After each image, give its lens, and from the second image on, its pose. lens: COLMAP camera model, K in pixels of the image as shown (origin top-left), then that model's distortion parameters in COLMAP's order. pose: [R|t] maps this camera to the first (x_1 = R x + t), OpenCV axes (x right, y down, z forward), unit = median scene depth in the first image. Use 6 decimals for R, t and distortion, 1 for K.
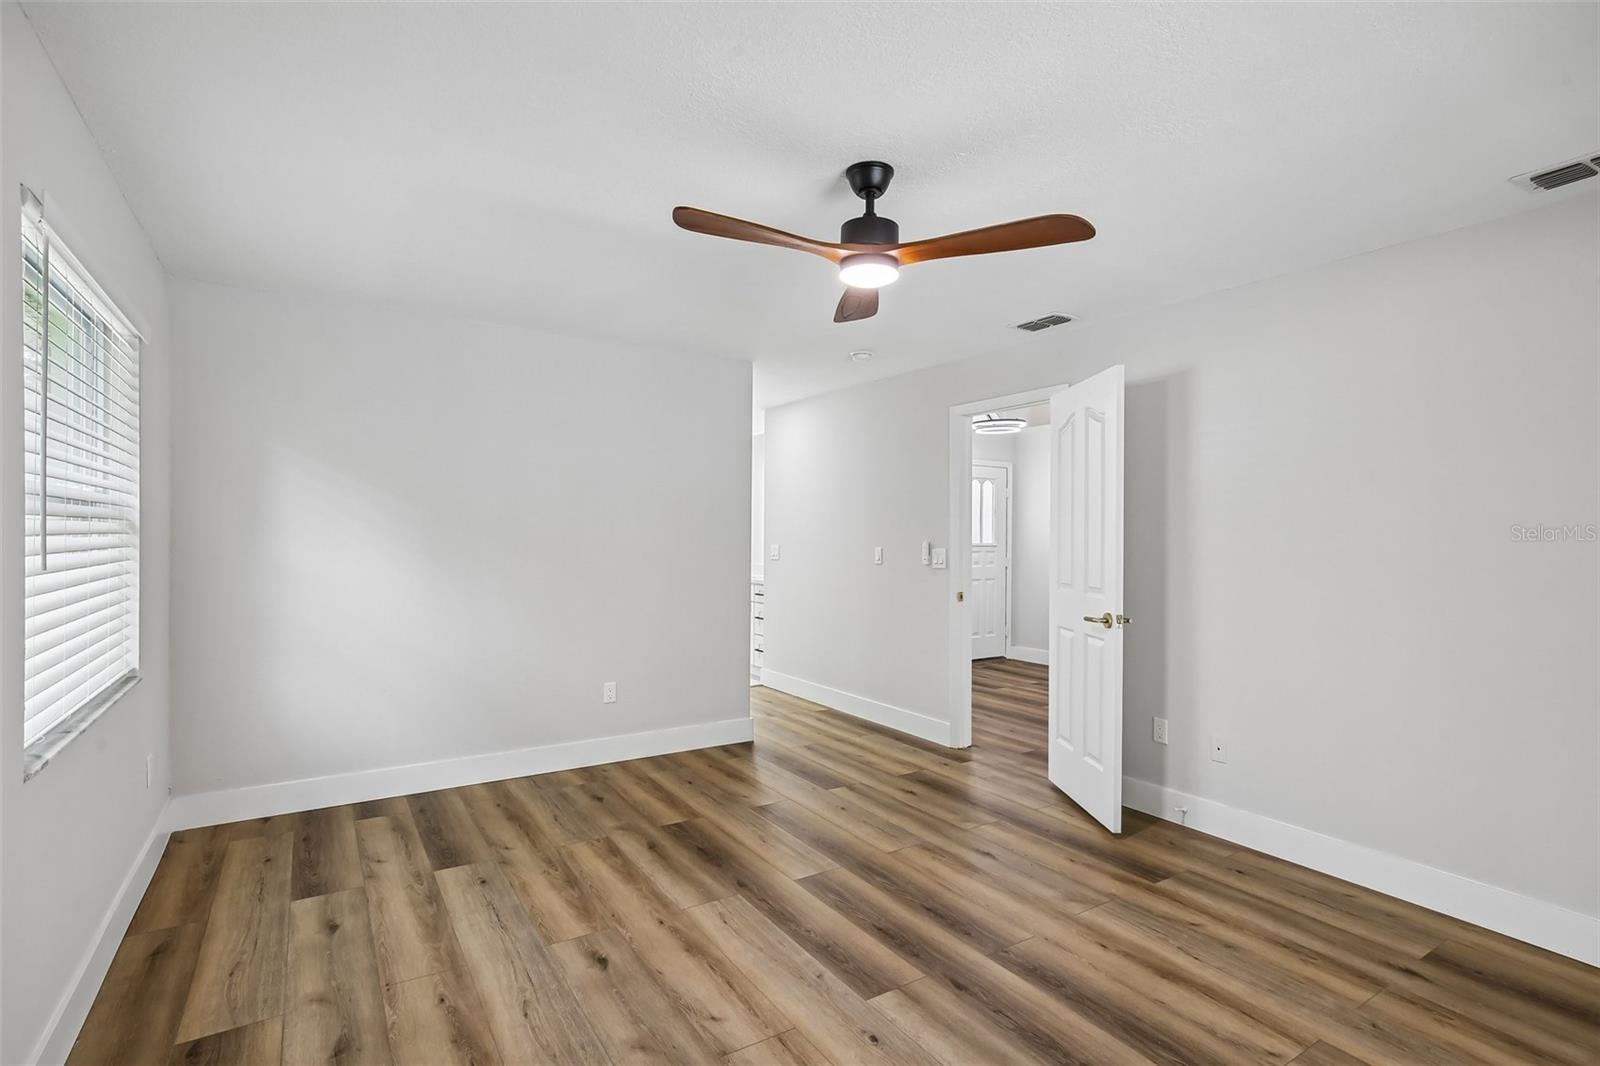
lens RADIAL K [[779.9, 0, 803.6], [0, 779.9, 536.7], [0, 0, 1]] dist [-0.001966, 0.000072]
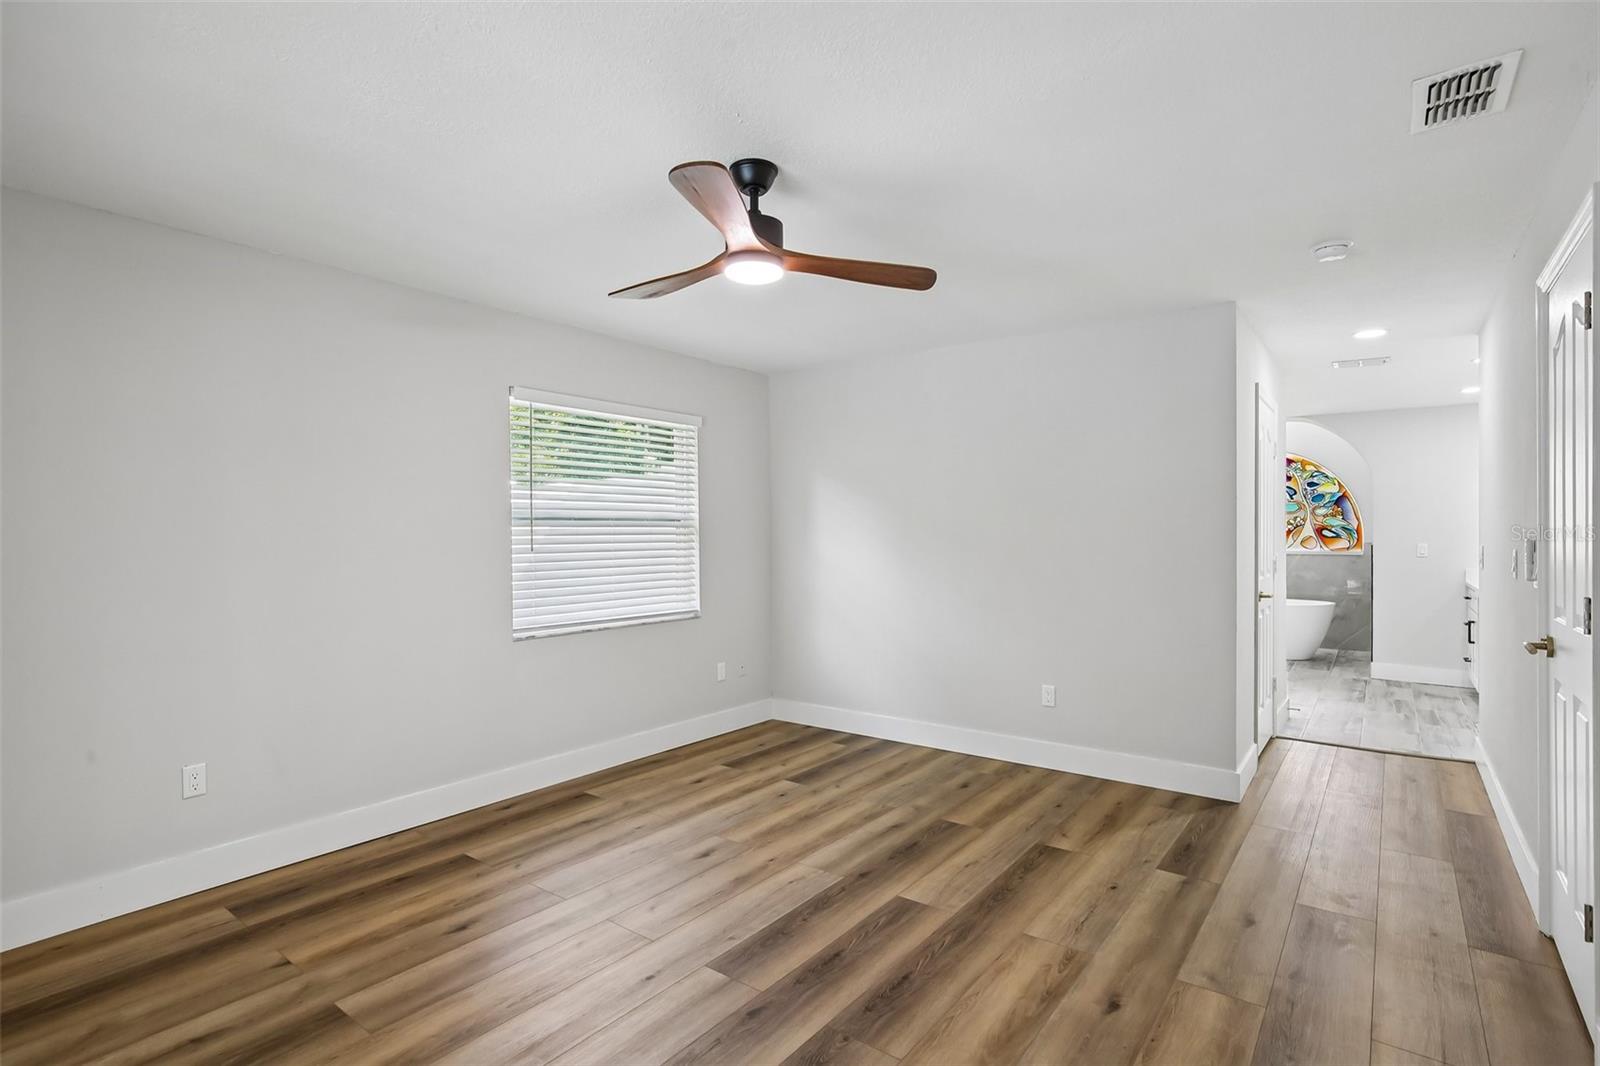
lens RADIAL K [[779.9, 0, 793.9], [0, 779.9, 537.5], [0, 0, 1]] dist [-0.001966, 0.000072]
pose [[0.334316, -0.005024, -0.942448, 0.744059], [0.005074, 0.999981, -0.003531, 0.003294], [0.942448, -0.003601, 0.334335, 0.491221]]
